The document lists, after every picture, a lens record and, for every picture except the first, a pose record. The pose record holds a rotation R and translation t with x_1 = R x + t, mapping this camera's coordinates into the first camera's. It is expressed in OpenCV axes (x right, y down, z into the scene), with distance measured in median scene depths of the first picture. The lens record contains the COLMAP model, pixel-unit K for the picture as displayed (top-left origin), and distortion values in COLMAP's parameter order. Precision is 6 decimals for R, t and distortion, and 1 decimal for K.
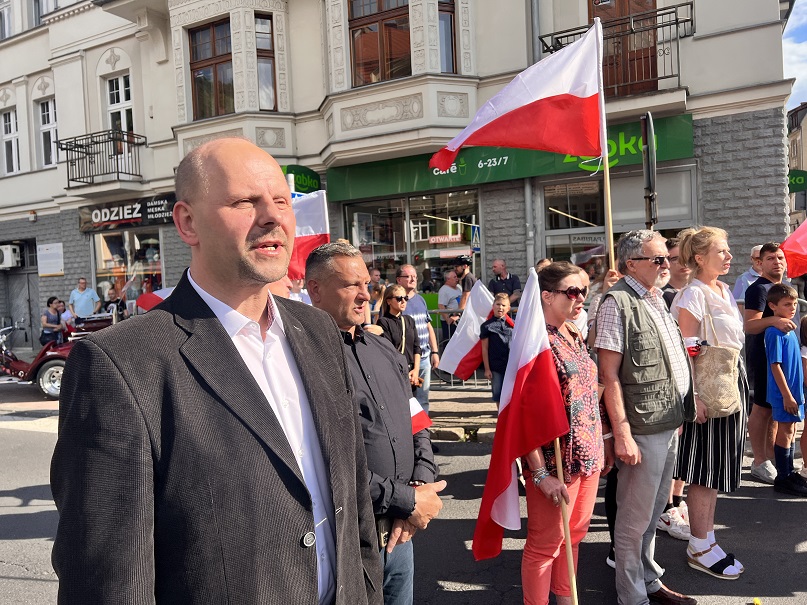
lens RADIAL K [[615.7, 0, 403.5], [0, 615.7, 302.5], [0, 0, 1]] dist [-0.001821, -0.013071]
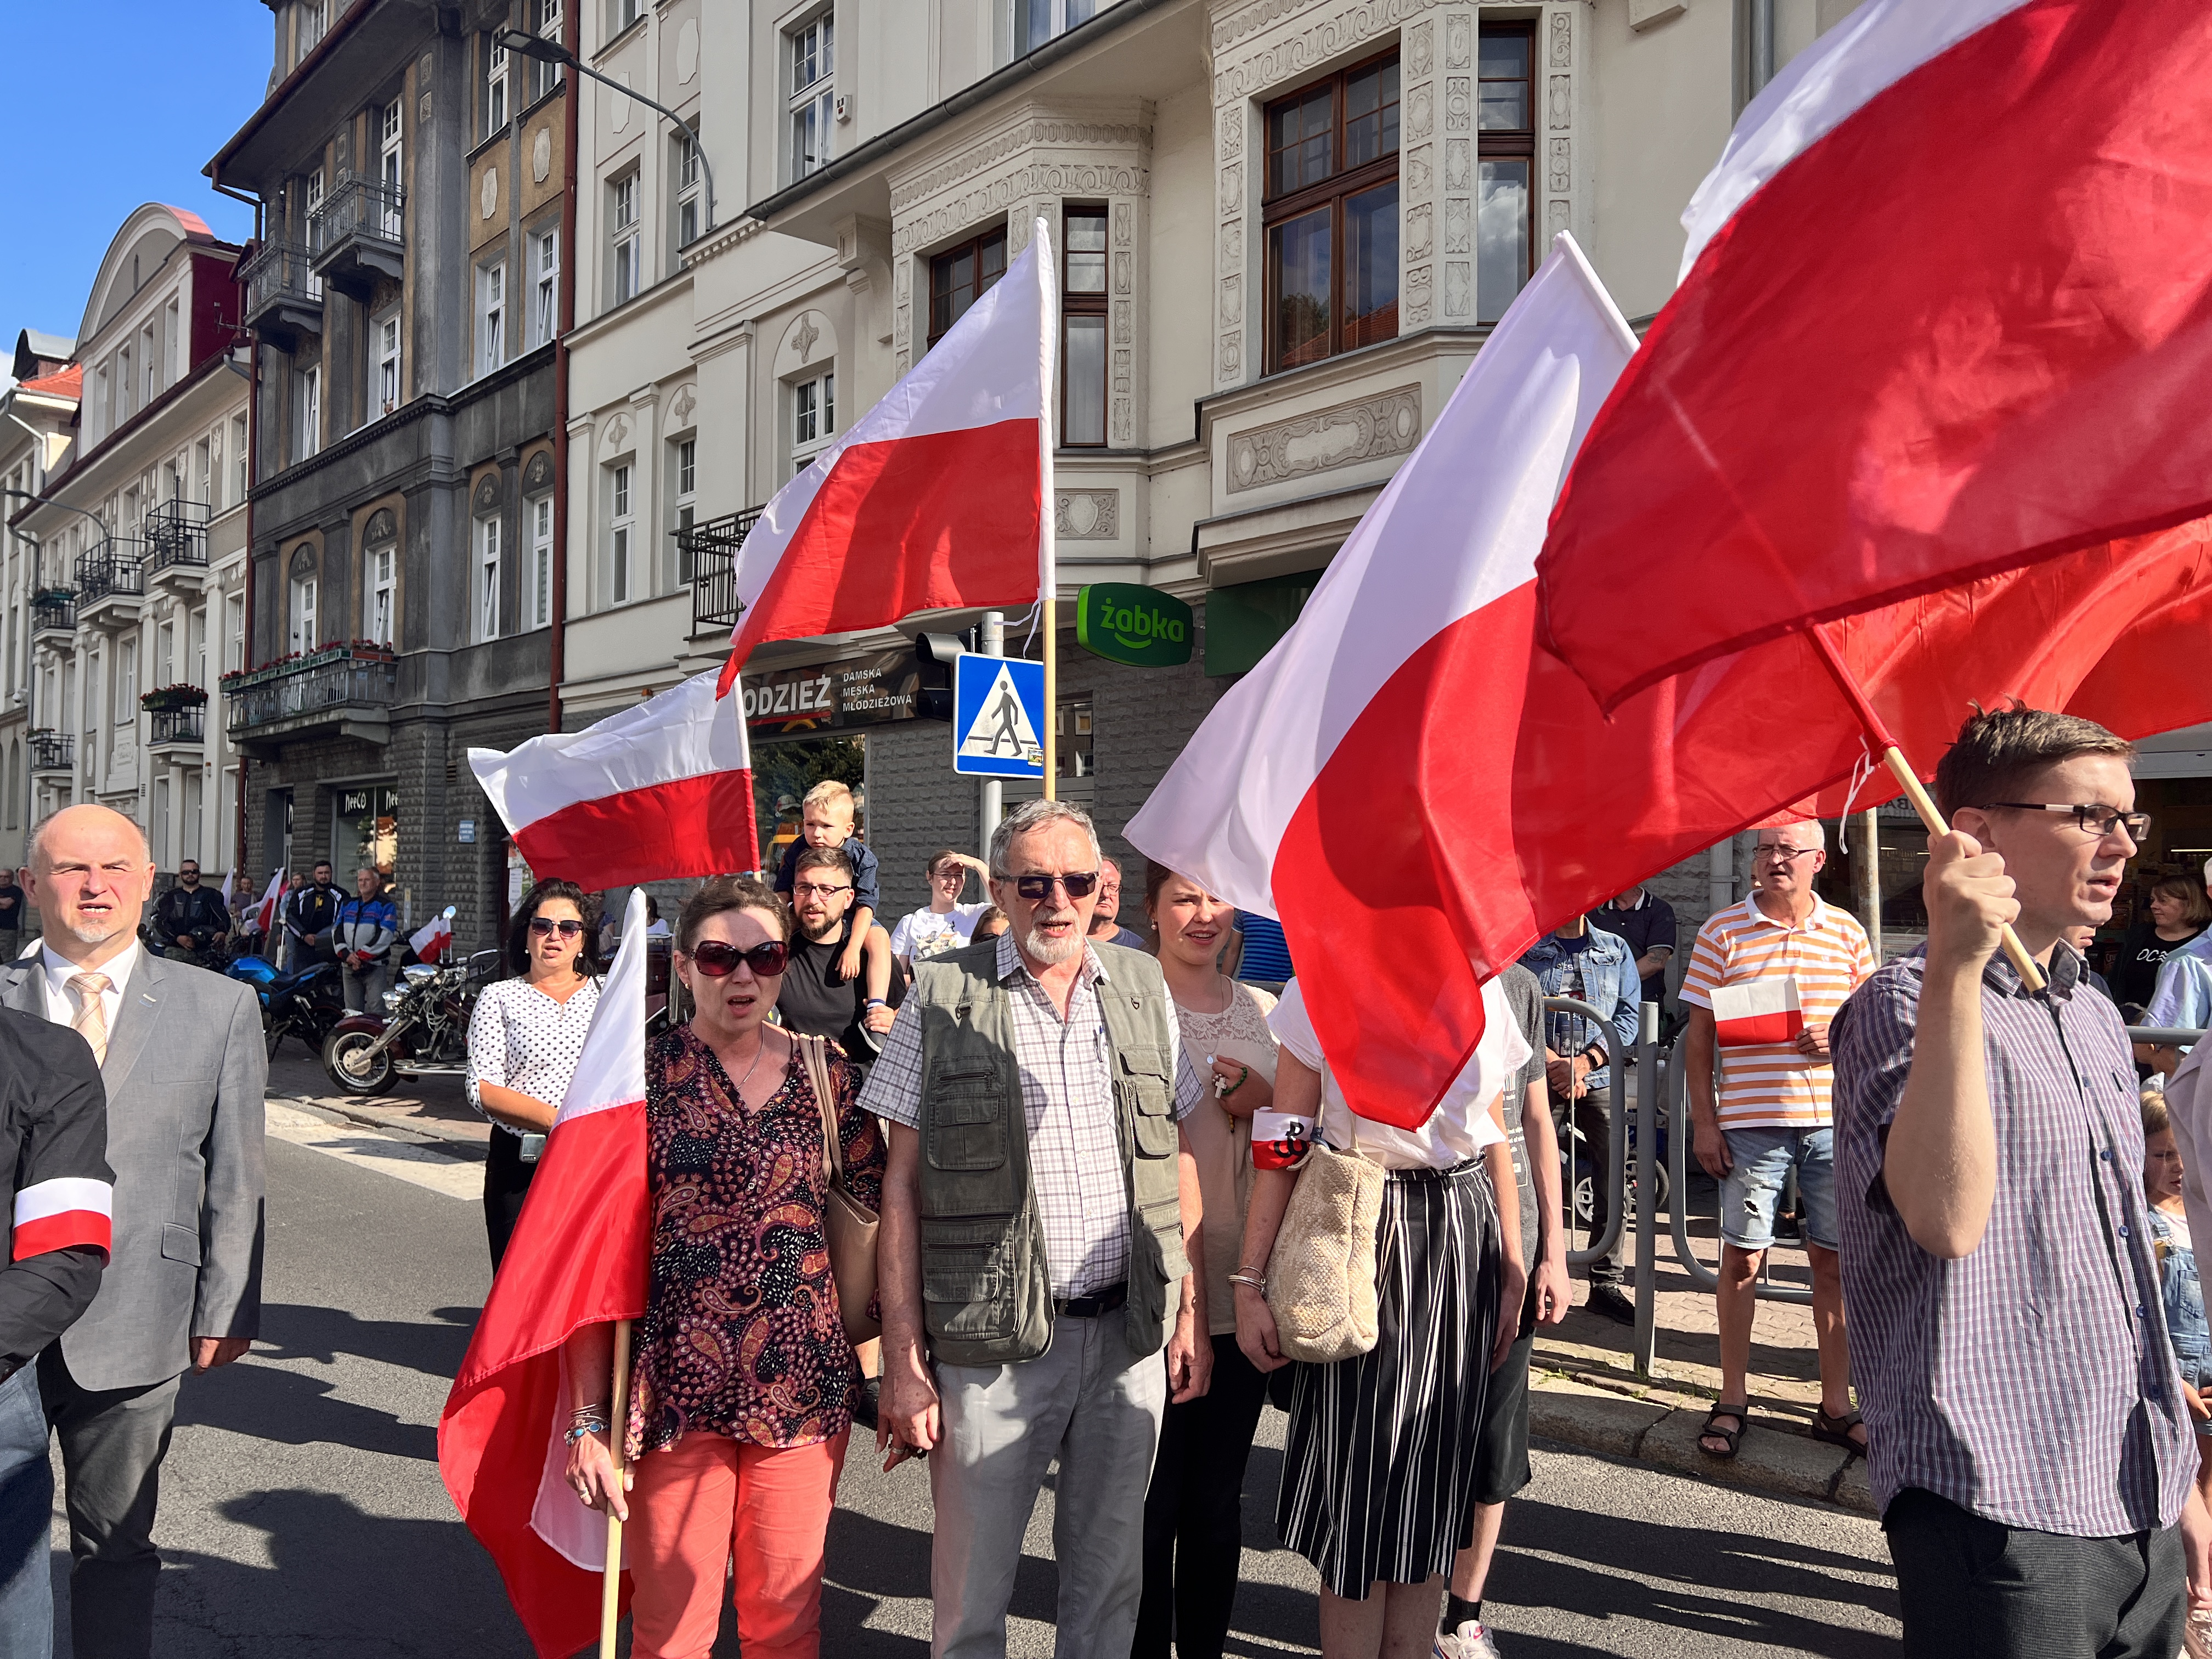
lens RADIAL K [[1665.0, 0, 1106.0], [0, 1665.0, 829.5], [0, 0, 1]] dist [0.068075, -0.187214]
pose [[0.927878, 0.043231, -0.370370, 0.199152], [-0.067253, 0.996370, -0.052187, -0.012105], [0.366770, 0.073332, 0.927417, 0.030967]]
